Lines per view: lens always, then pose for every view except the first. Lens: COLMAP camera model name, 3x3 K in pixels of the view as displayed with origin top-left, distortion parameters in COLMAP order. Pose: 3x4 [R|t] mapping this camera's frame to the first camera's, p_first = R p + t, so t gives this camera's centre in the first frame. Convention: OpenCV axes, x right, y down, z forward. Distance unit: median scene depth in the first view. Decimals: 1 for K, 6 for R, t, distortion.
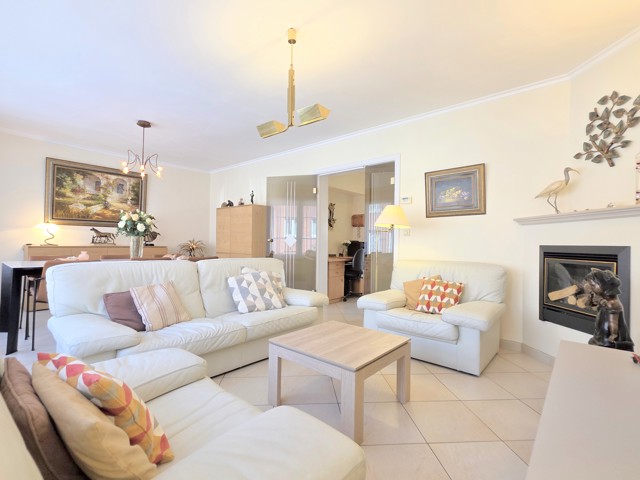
lens RADIAL K [[302.4, 0, 319.2], [0, 302.4, 241.5], [0, 0, 1]] dist [0.001090, 0.001191]
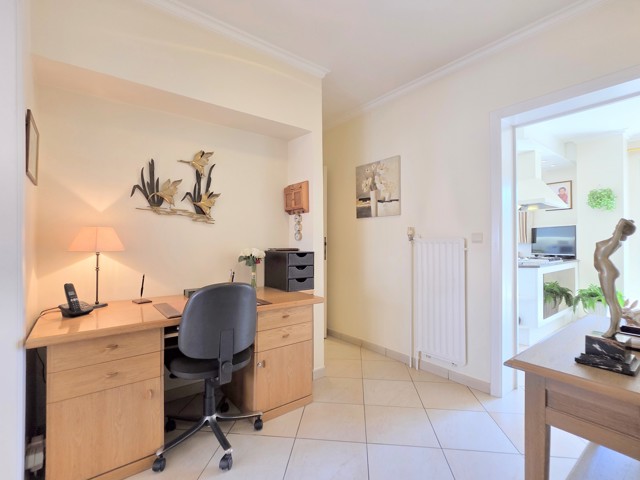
lens RADIAL K [[302.4, 0, 319.7], [0, 302.4, 241.2], [0, 0, 1]] dist [0.001090, 0.001191]
pose [[0.980410, -0.017890, -0.196153, 0.127425], [0.016748, 0.999832, -0.007478, -0.004418], [0.196254, 0.004047, 0.980545, 0.325305]]
